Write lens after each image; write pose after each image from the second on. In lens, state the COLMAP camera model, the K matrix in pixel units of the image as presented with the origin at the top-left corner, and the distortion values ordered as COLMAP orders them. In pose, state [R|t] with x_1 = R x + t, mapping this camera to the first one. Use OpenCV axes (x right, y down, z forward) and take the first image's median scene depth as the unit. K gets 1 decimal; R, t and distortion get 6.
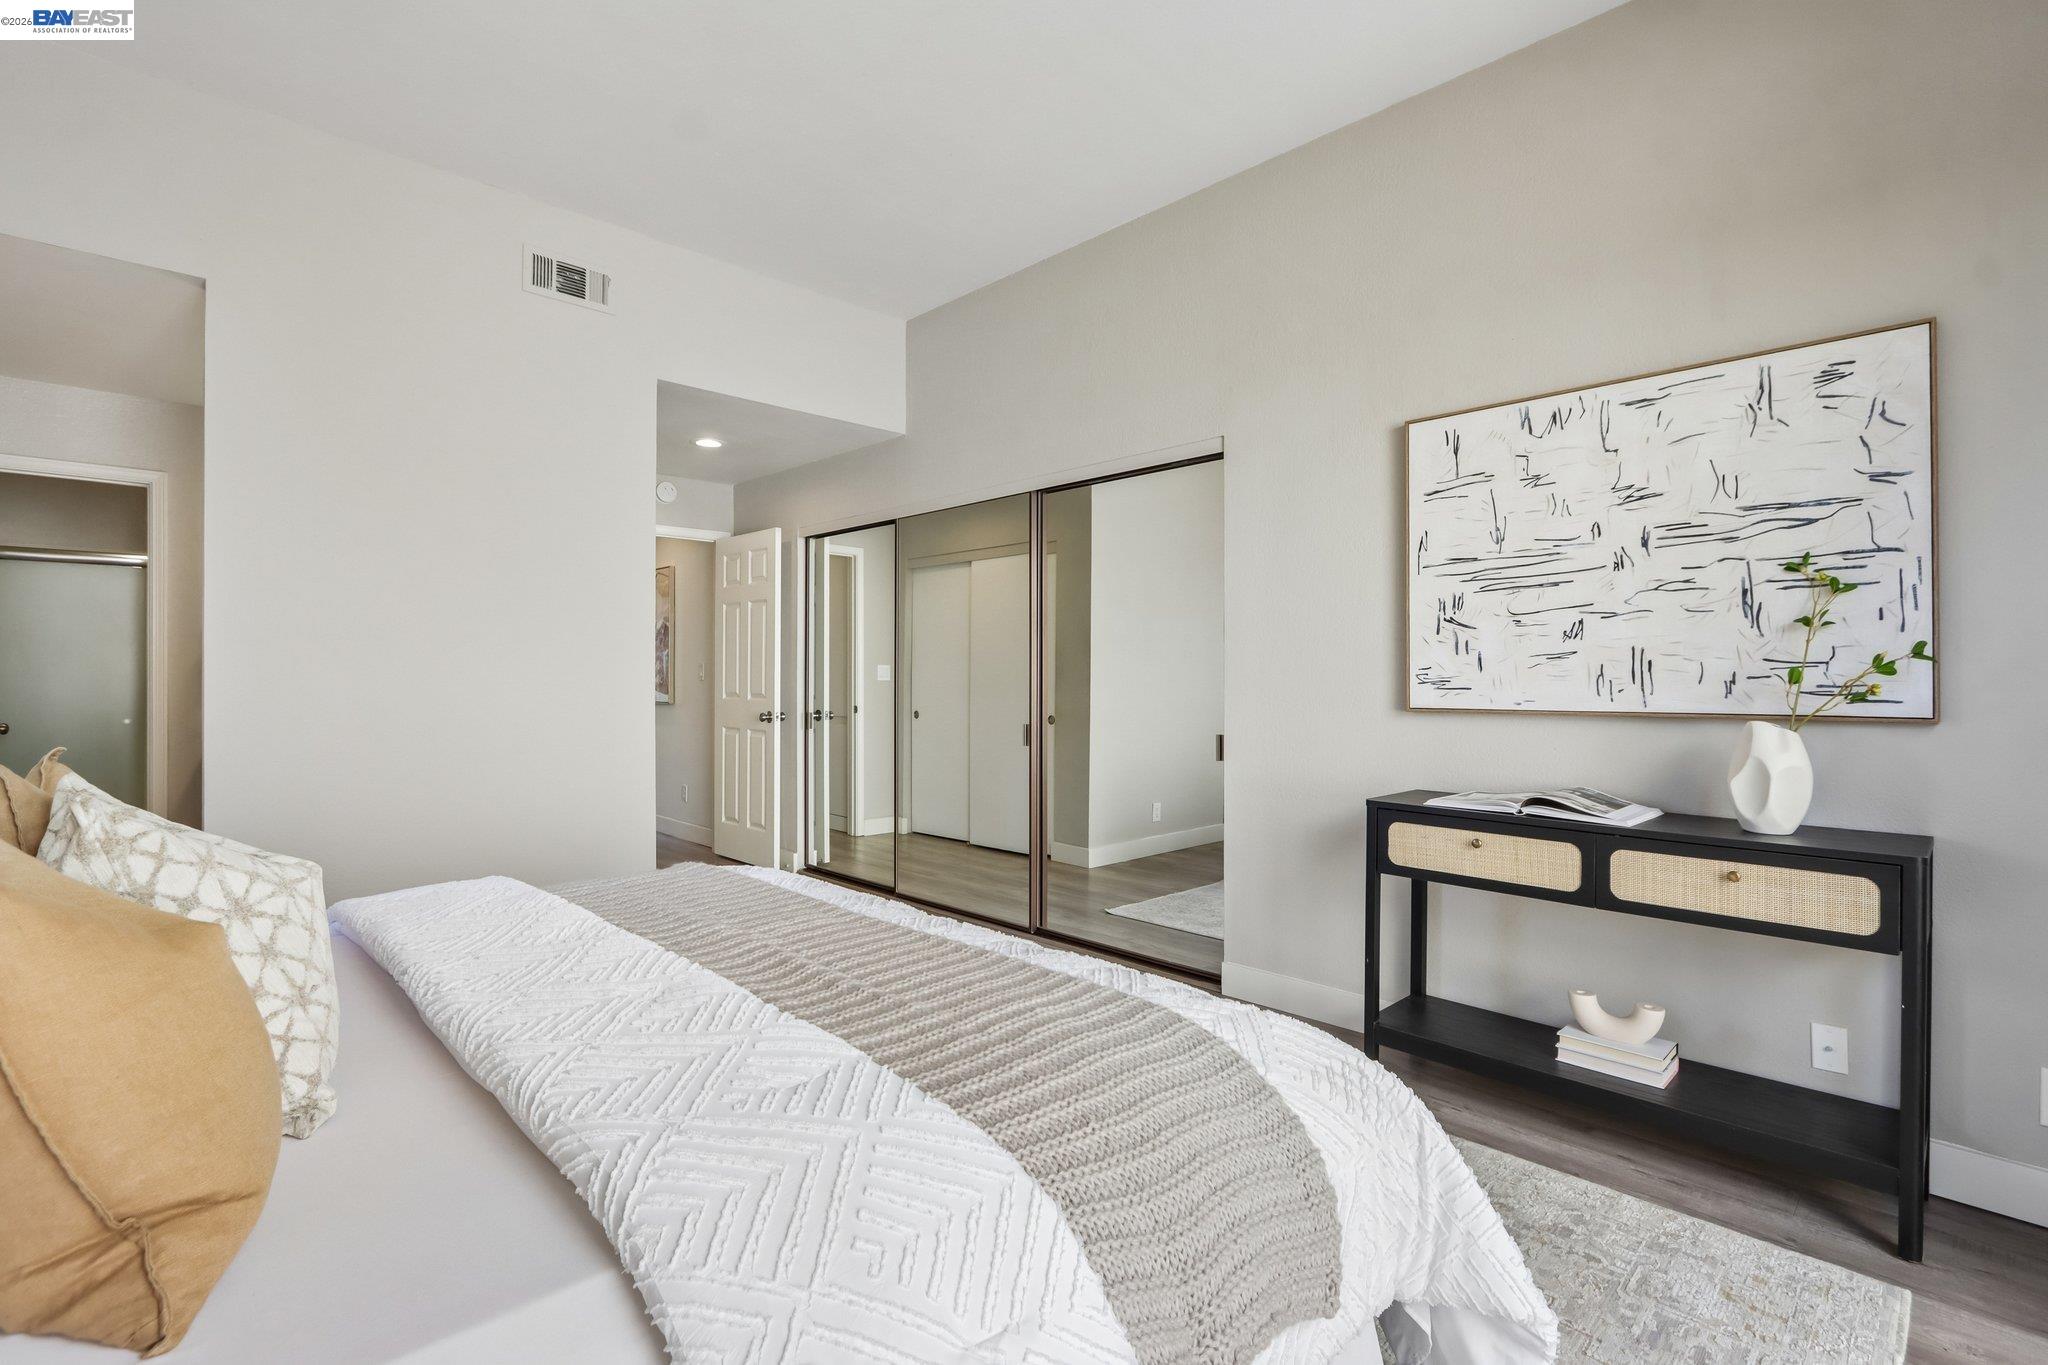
lens RADIAL K [[957.5, 0, 1024.7], [0, 957.5, 673.9], [0, 0, 1]] dist [-0.007080, -0.000679]
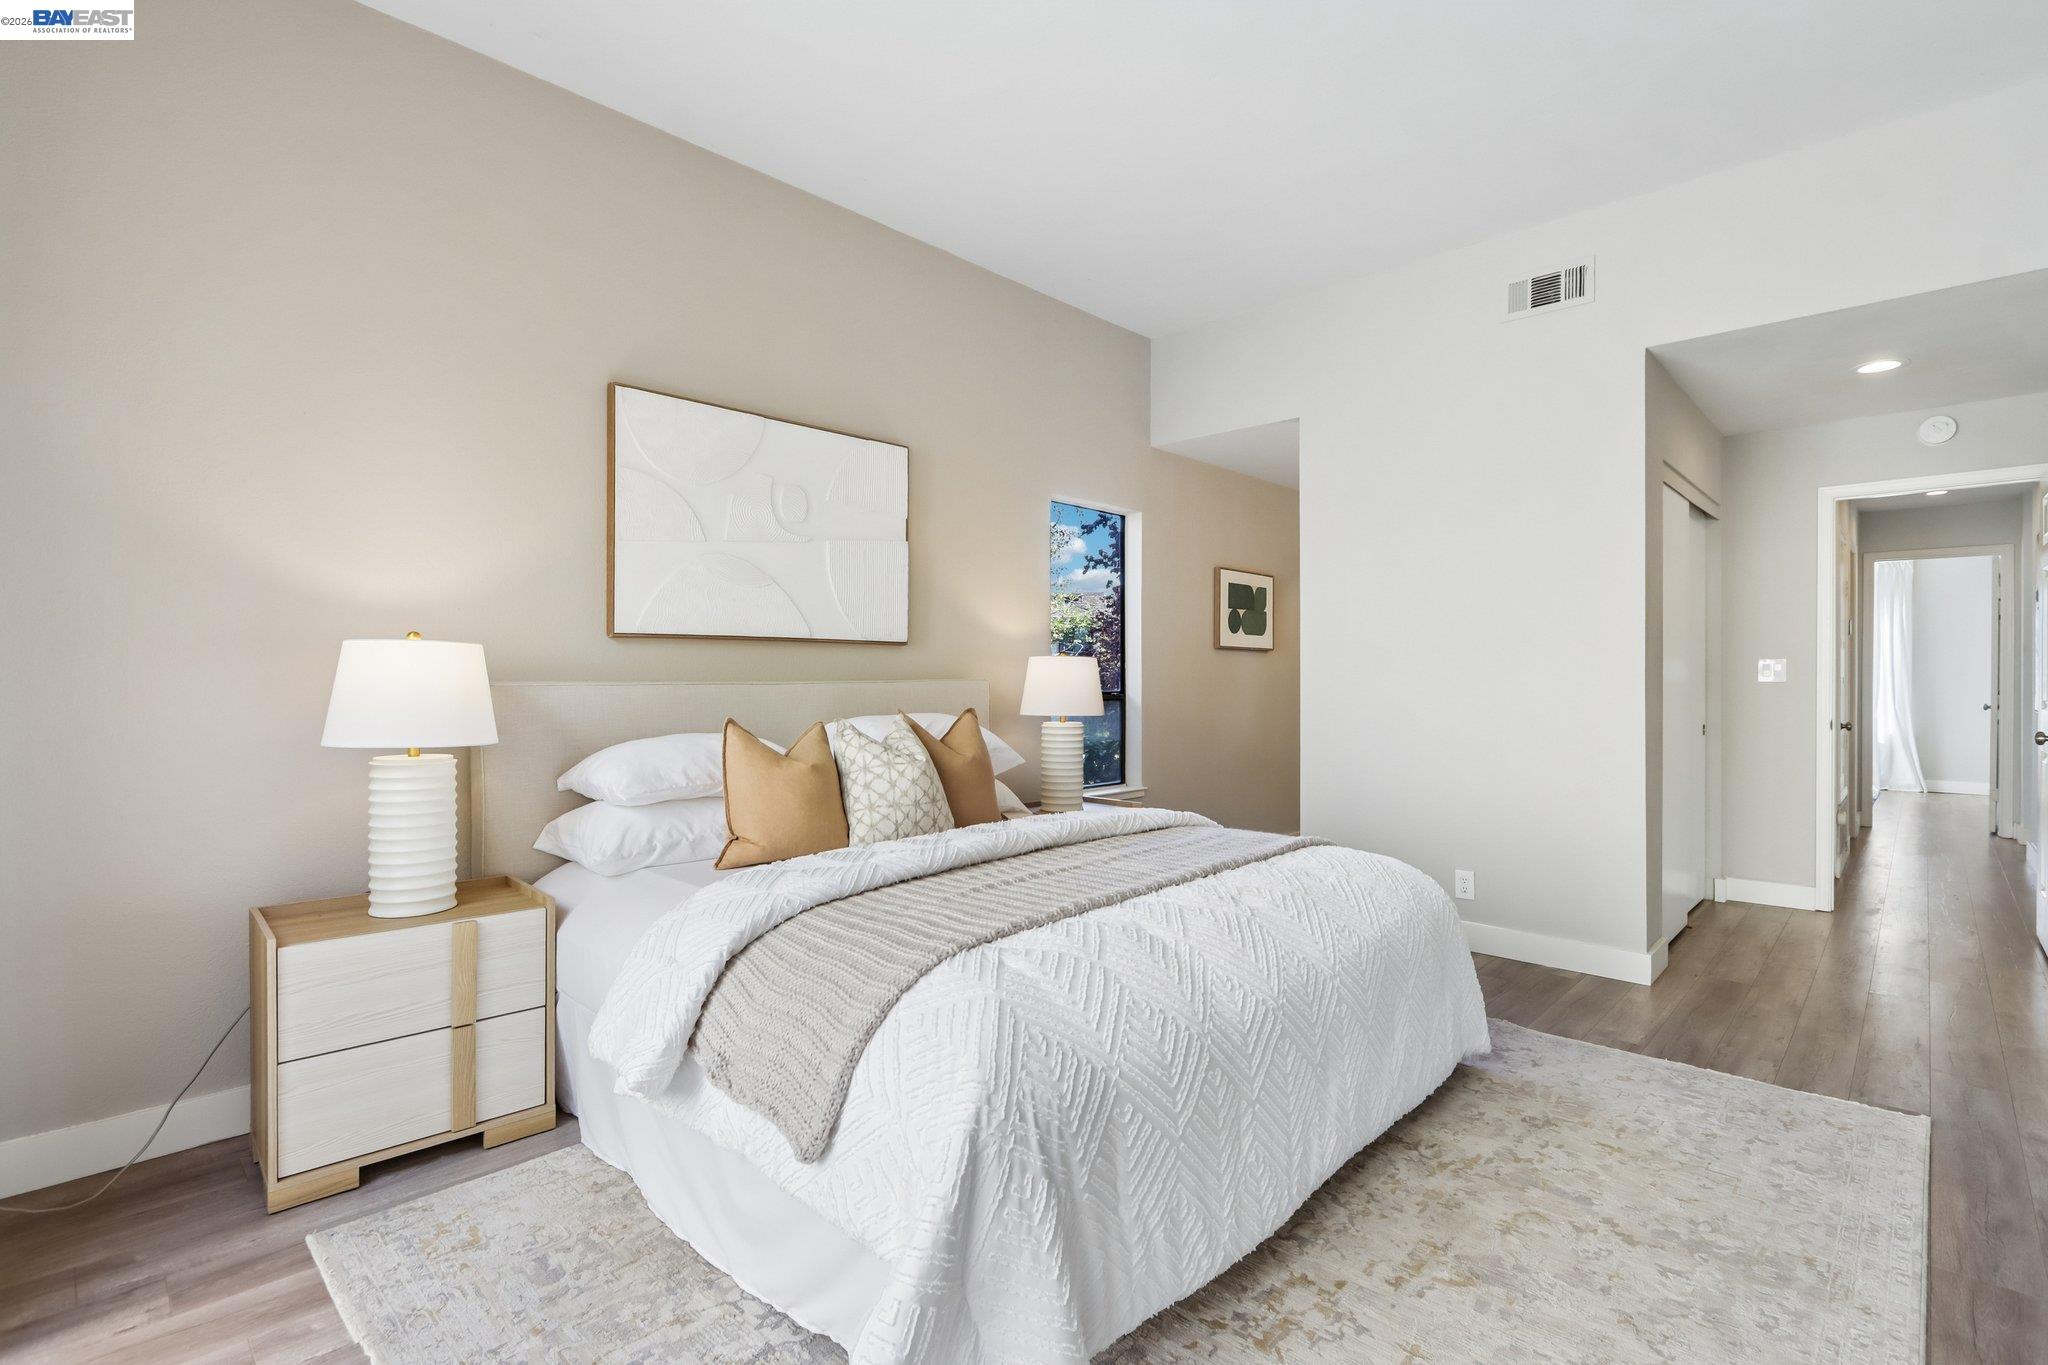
lens RADIAL K [[957.5, 0, 1024.7], [0, 957.5, 673.9], [0, 0, 1]] dist [-0.007080, -0.000679]
pose [[0.033263, -0.003398, -0.999441, 0.541824], [0.005753, 0.999978, -0.003208, 0.001638], [0.999430, -0.005643, 0.033282, 0.414358]]
